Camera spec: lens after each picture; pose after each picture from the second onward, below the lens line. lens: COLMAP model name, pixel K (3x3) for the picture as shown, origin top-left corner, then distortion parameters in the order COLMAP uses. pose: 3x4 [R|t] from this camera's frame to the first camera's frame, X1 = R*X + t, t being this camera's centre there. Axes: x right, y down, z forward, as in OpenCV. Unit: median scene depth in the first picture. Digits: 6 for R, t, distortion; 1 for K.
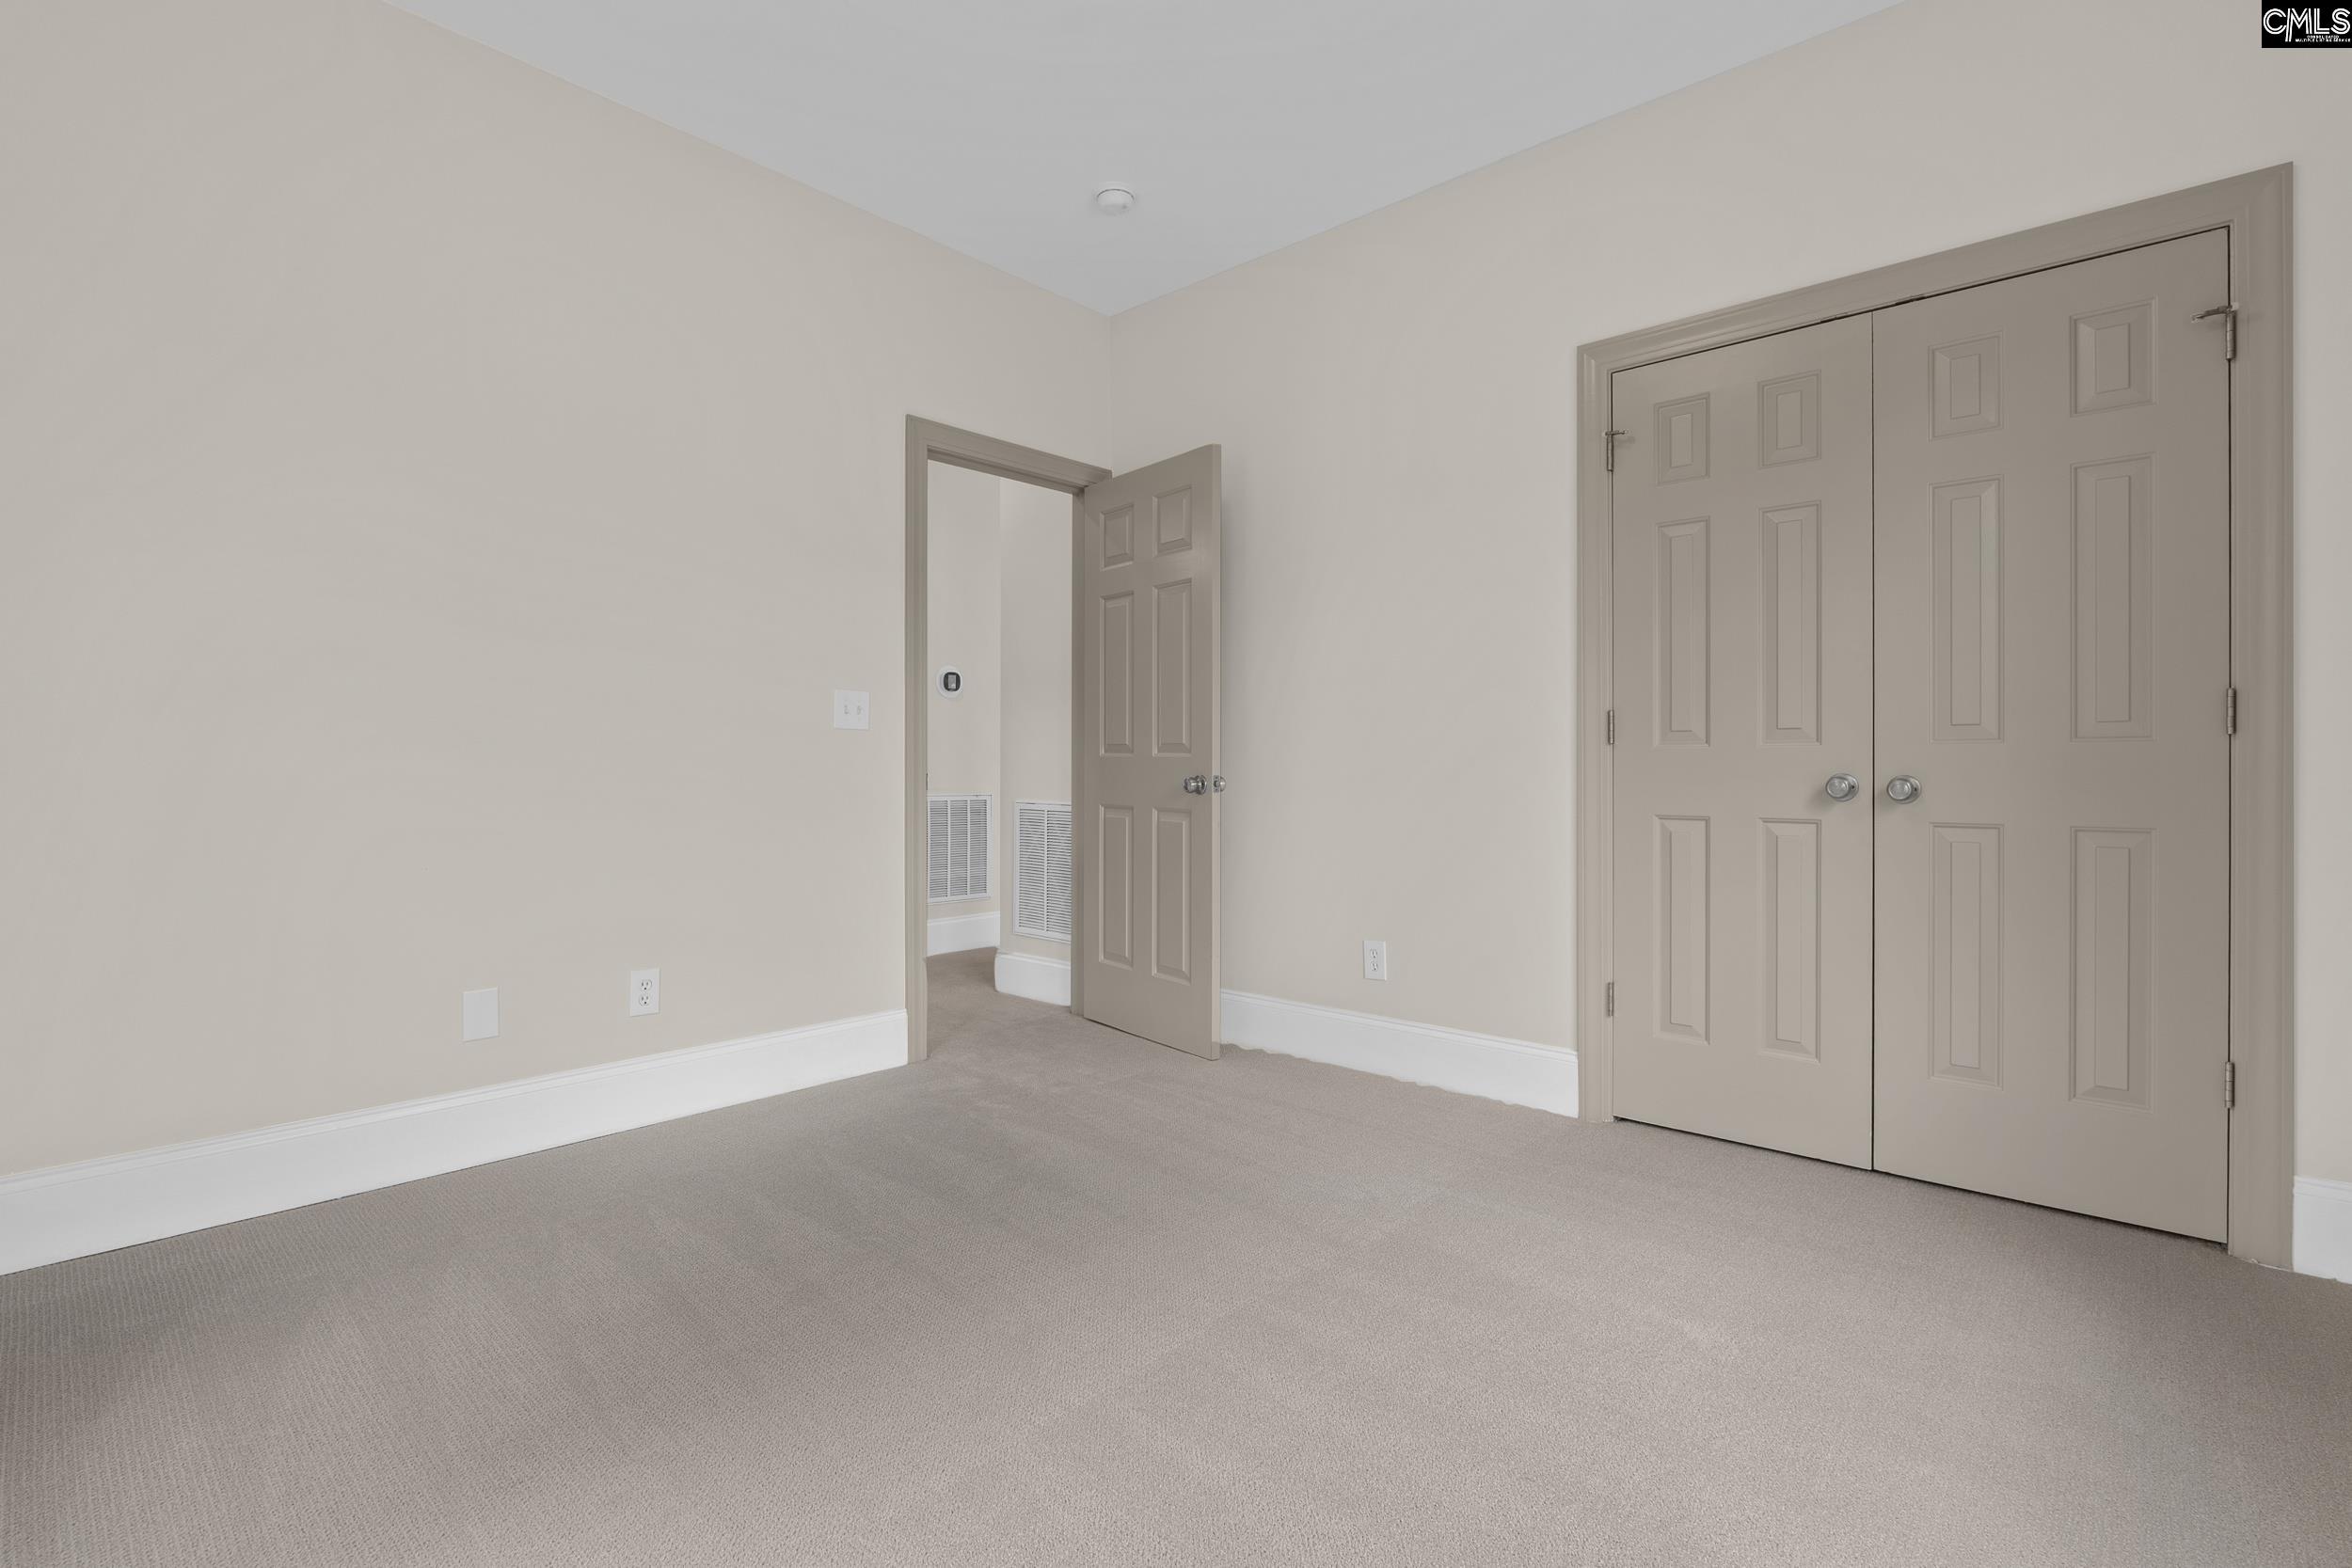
lens RADIAL K [[1082.6, 0, 1171.4], [0, 1082.6, 781.4], [0, 0, 1]] dist [-0.004565, 0.000176]
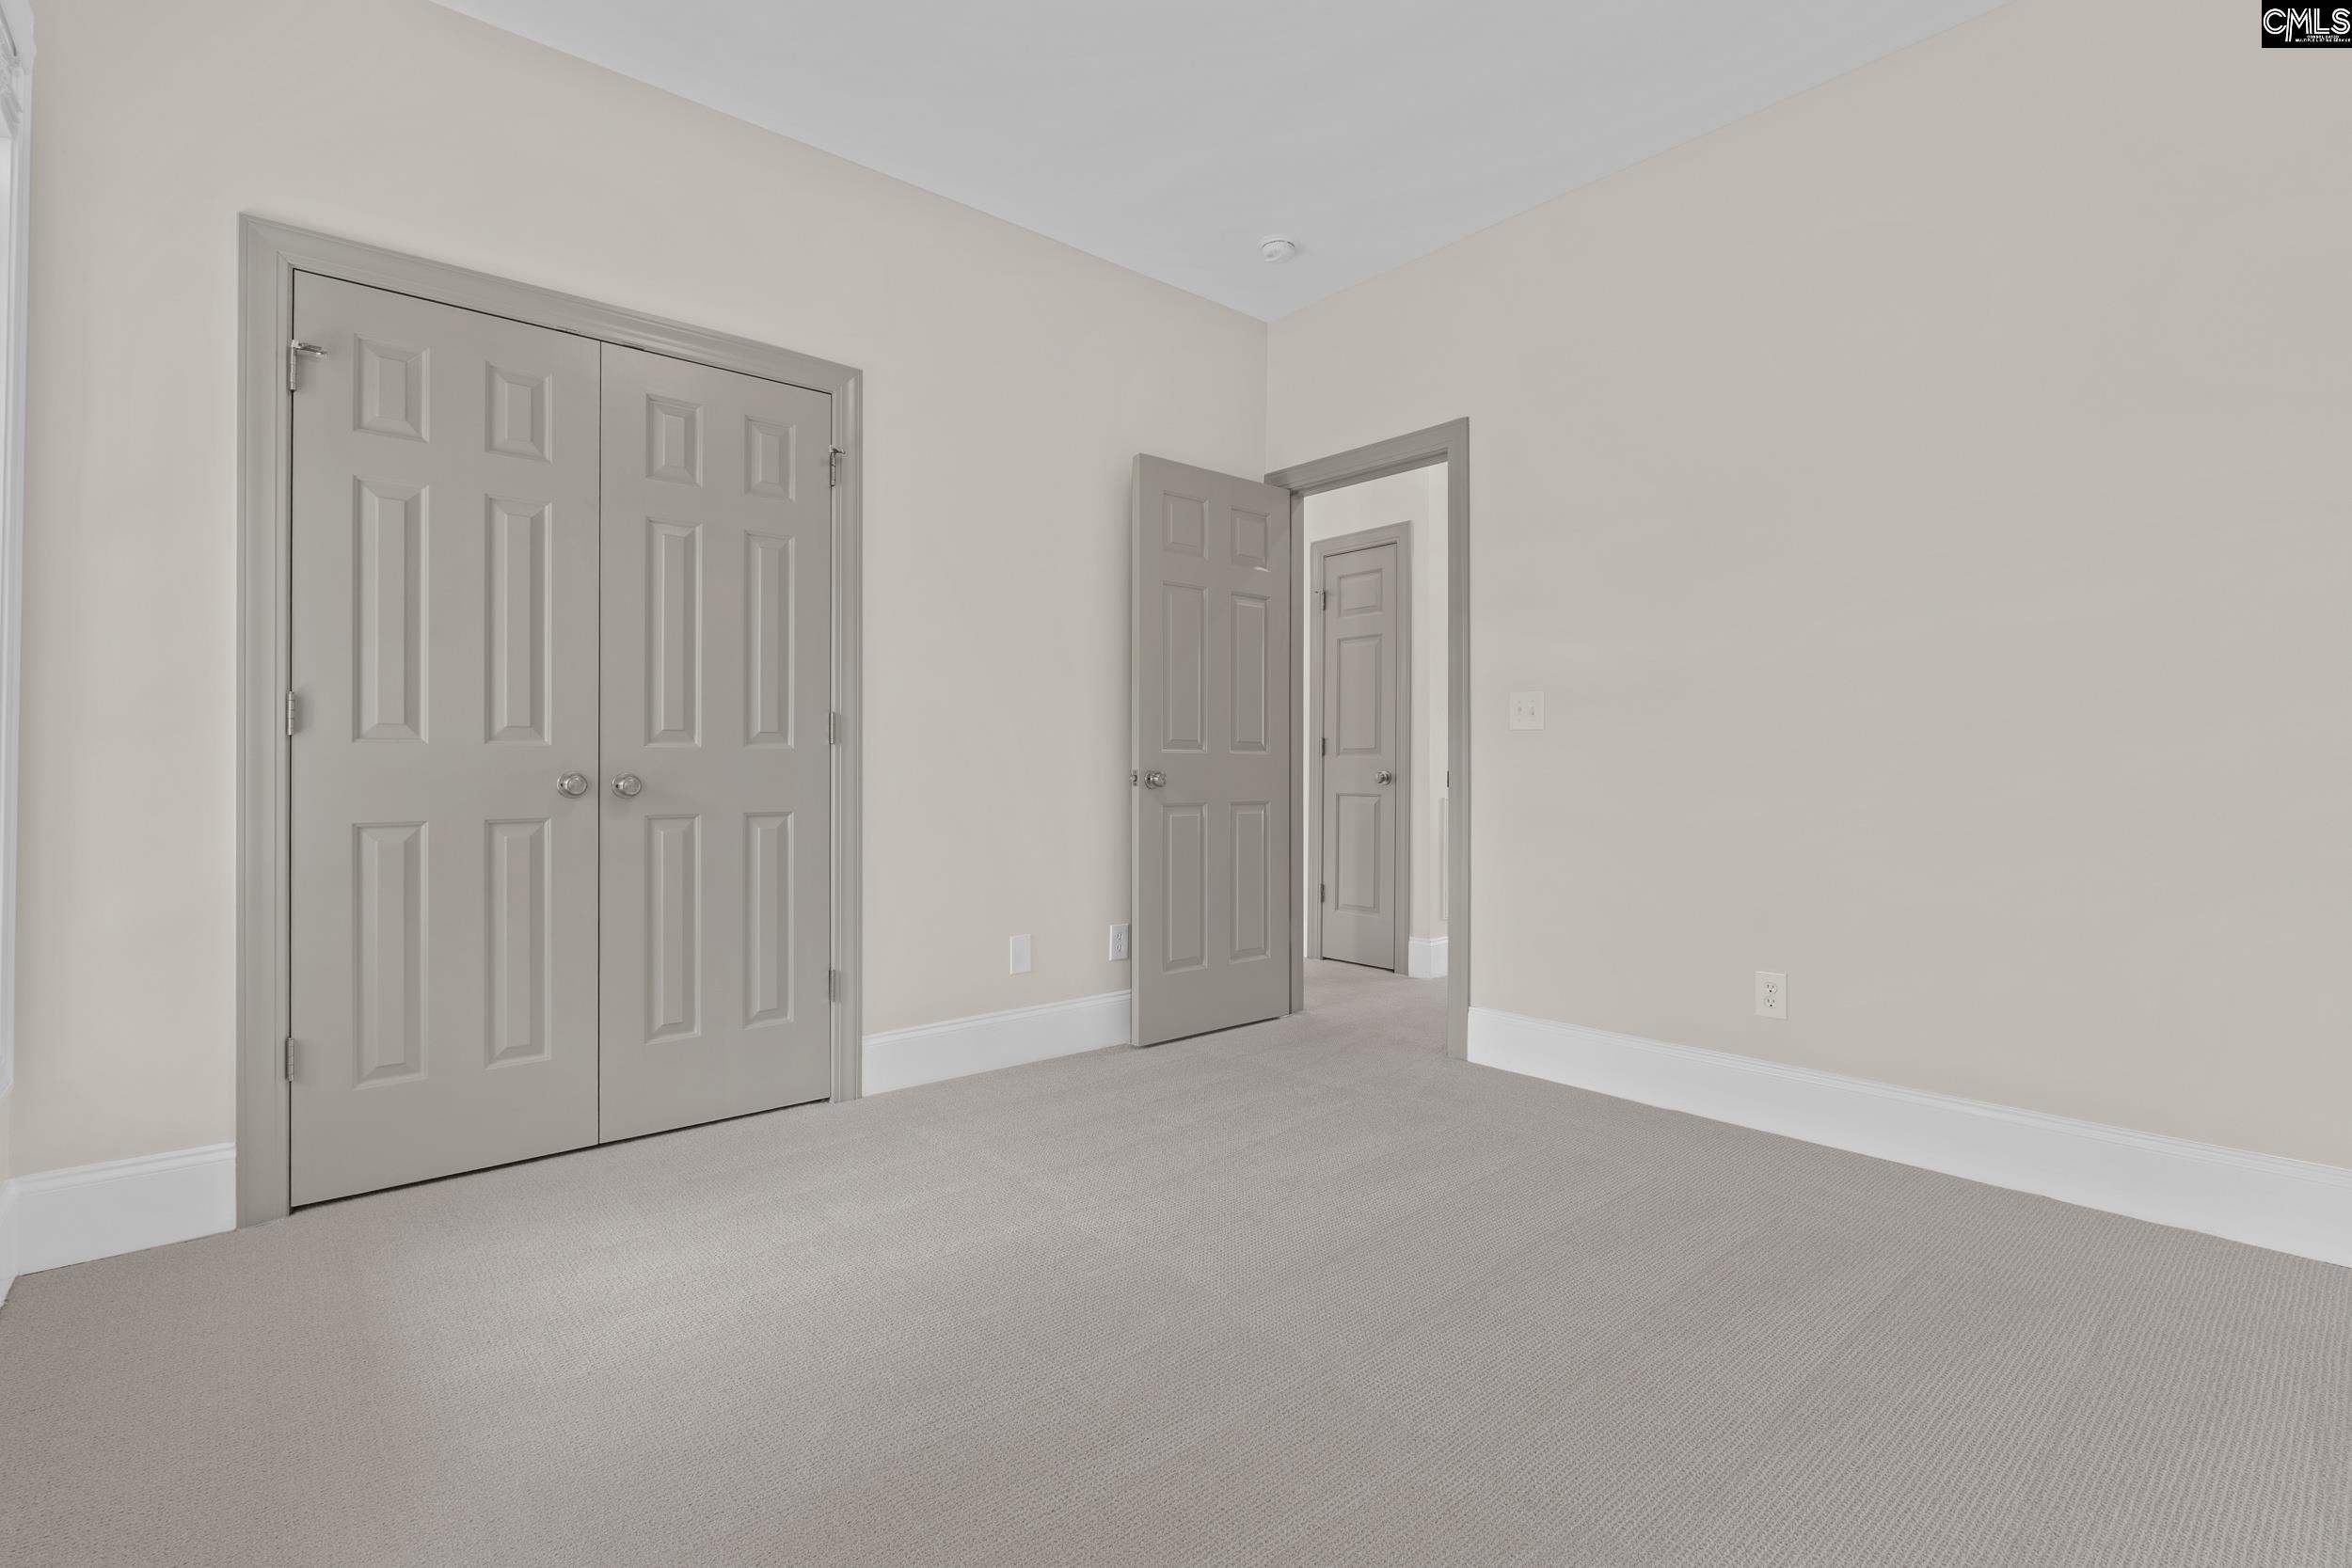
lens RADIAL K [[1082.6, 0, 1171.6], [0, 1082.6, 772.2], [0, 0, 1]] dist [-0.004565, 0.000176]
pose [[0.146365, -0.003473, 0.989225, -1.071835], [0.011788, 0.999929, 0.001766, -0.007686], [-0.989160, 0.011403, 0.146396, 0.931578]]
